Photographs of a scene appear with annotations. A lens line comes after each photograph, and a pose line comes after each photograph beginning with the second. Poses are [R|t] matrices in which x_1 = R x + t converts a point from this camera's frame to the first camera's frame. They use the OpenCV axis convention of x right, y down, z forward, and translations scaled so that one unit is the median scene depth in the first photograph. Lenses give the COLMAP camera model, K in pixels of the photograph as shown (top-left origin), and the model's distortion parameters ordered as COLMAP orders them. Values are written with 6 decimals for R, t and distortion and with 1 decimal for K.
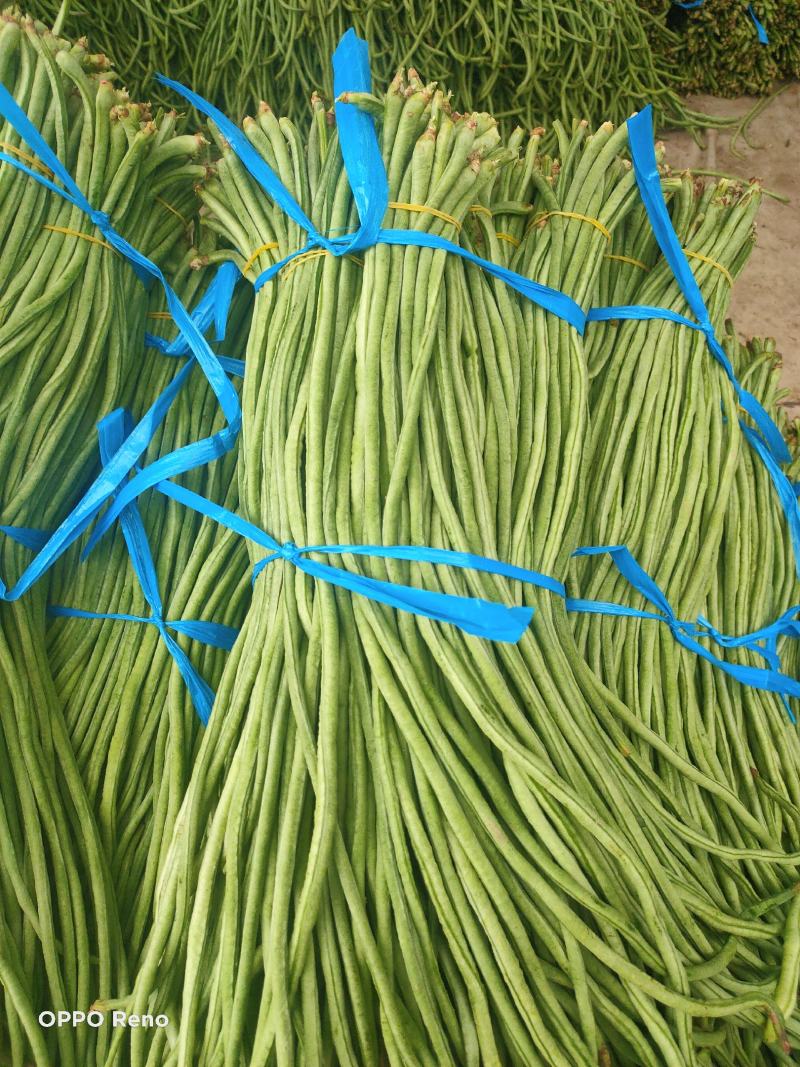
lens RADIAL K [[797.4, 0, 400.0], [0, 797.4, 533.5], [0, 0, 1]] dist [0.010593, -0.004308]
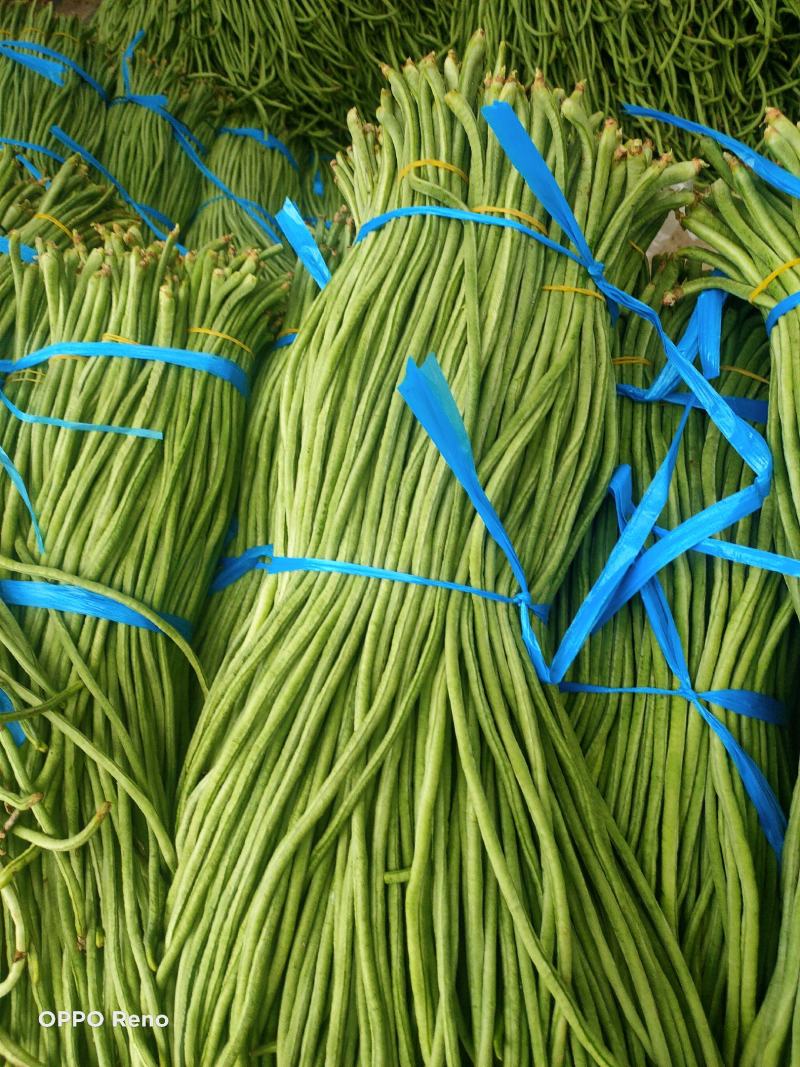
lens RADIAL K [[797.4, 0, 400.0], [0, 797.4, 533.5], [0, 0, 1]] dist [0.010593, -0.004308]
pose [[0.970951, -0.104191, -0.215403, -0.156306], [0.097982, 0.994411, -0.039334, -0.025692], [0.218297, 0.017086, 0.975733, 0.014920]]
